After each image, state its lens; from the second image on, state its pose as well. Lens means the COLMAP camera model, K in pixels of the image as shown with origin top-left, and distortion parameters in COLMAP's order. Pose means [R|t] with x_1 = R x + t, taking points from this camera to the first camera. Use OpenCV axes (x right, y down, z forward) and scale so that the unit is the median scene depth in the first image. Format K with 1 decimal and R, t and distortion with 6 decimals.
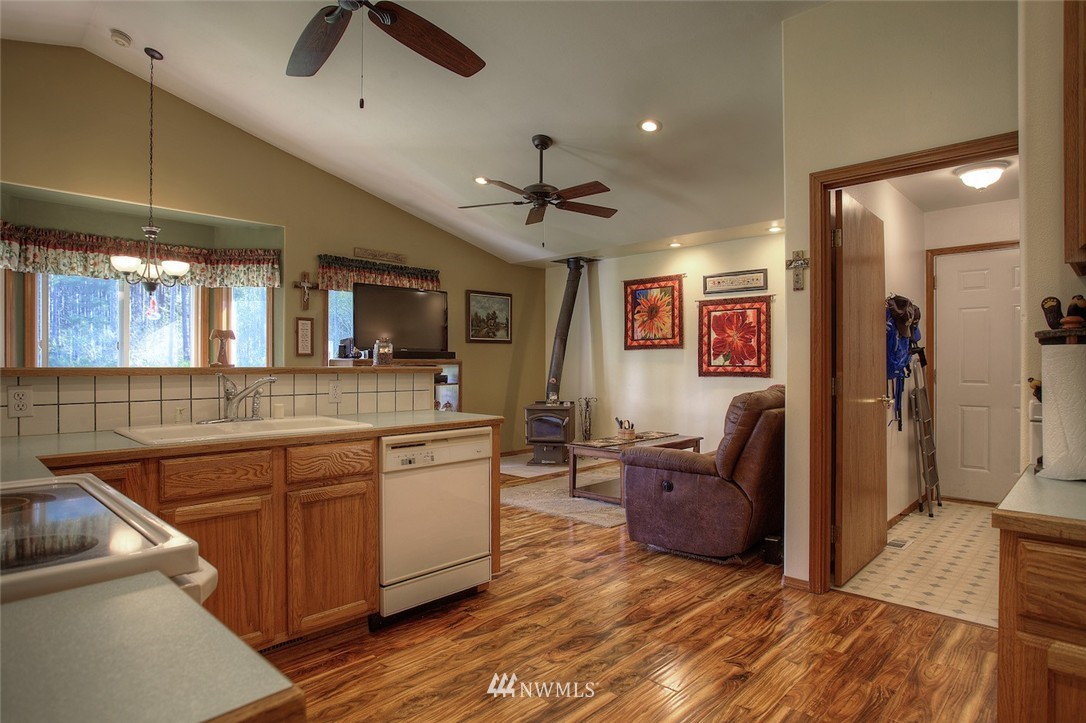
lens RADIAL K [[619.2, 0, 543.0], [0, 619.2, 361.5], [0, 0, 1]] dist [-0.000341, 0.000150]
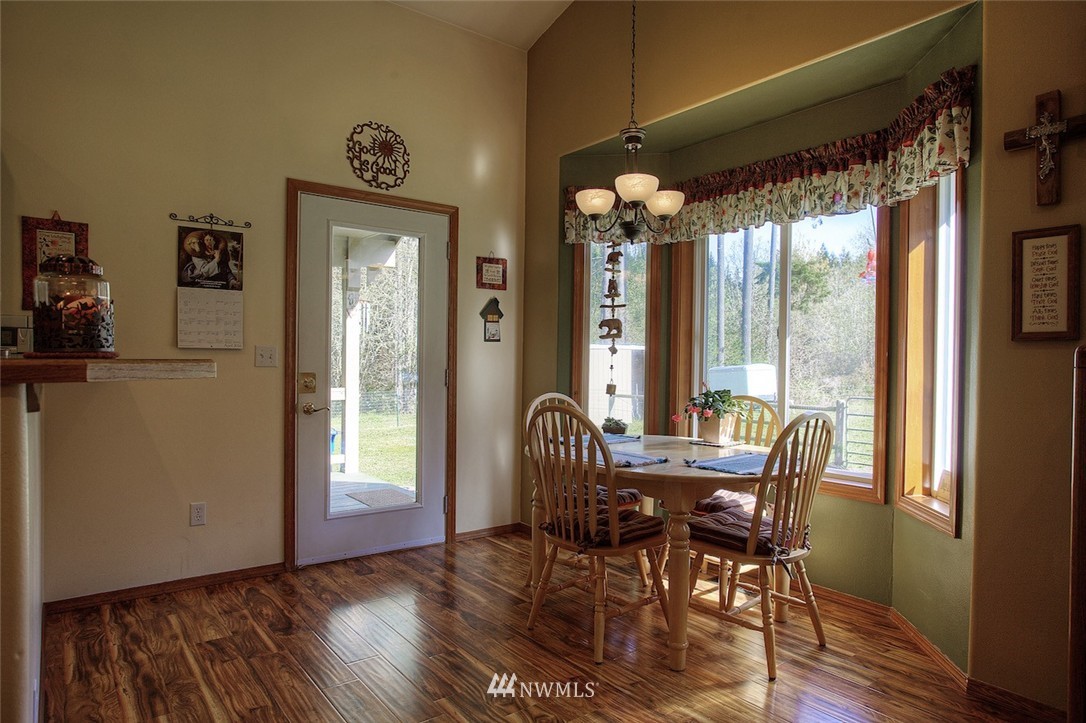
lens RADIAL K [[664.0, 0, 548.0], [0, 664.0, 363.1], [0, 0, 1]] dist [-0.000609, 0.001656]
pose [[-0.143203, 0.003655, -0.989687, 0.016996], [-0.008651, 0.999950, 0.004945, 0.004207], [0.989655, 0.009270, -0.143165, 0.799586]]
